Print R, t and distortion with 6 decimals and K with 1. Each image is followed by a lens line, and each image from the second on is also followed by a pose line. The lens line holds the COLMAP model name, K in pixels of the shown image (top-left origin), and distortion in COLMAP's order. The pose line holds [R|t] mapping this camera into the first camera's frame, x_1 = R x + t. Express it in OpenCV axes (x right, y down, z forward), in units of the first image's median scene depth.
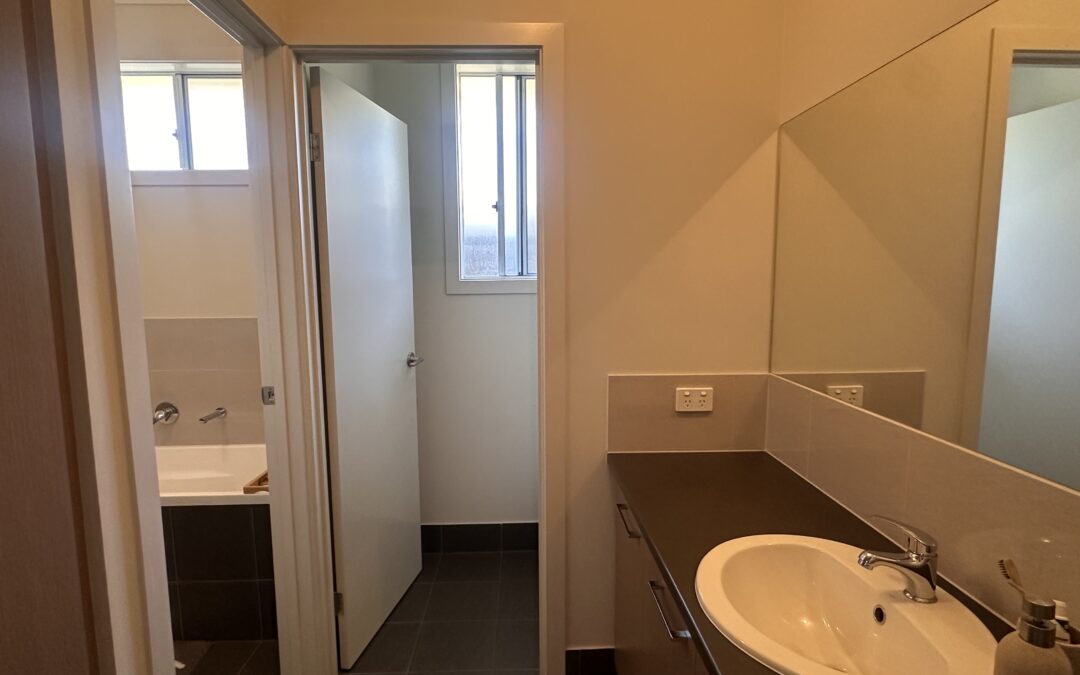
lens RADIAL K [[580.4, 0, 540.9], [0, 580.4, 339.1], [0, 0, 1]] dist [0.002431, 0.000162]
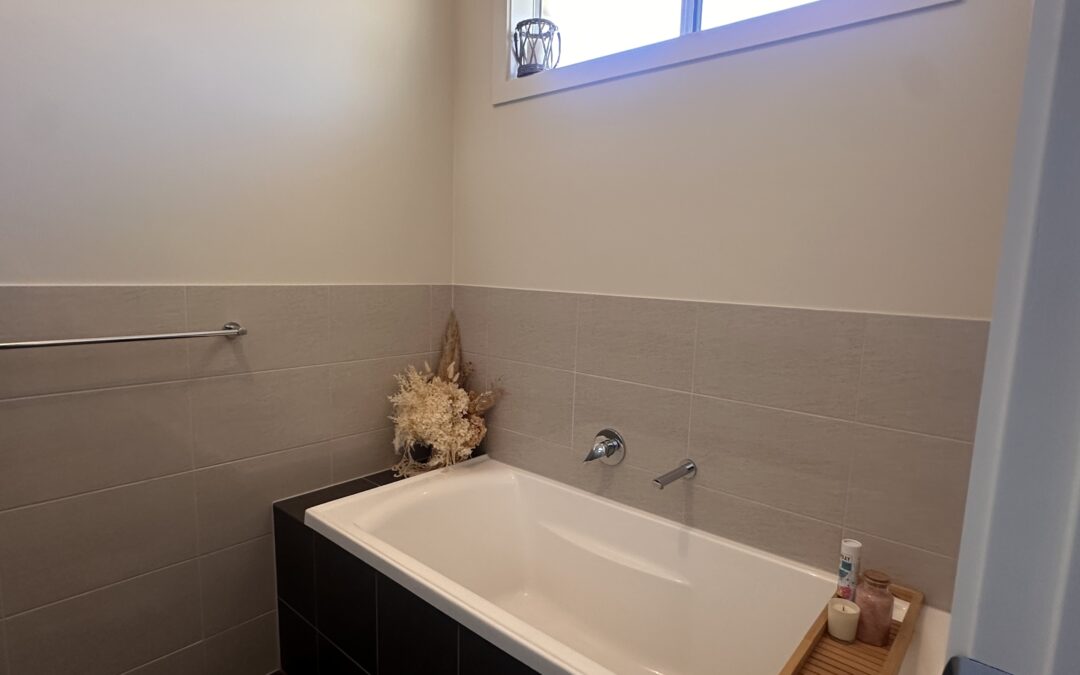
lens RADIAL K [[580.4, 0, 540.2], [0, 580.4, 339.9], [0, 0, 1]] dist [0.002431, 0.000162]
pose [[0.728525, 0.117073, -0.674941, -0.295248], [-0.115334, 0.992185, 0.047612, -0.007423], [0.675240, 0.043157, 0.736334, 0.492661]]
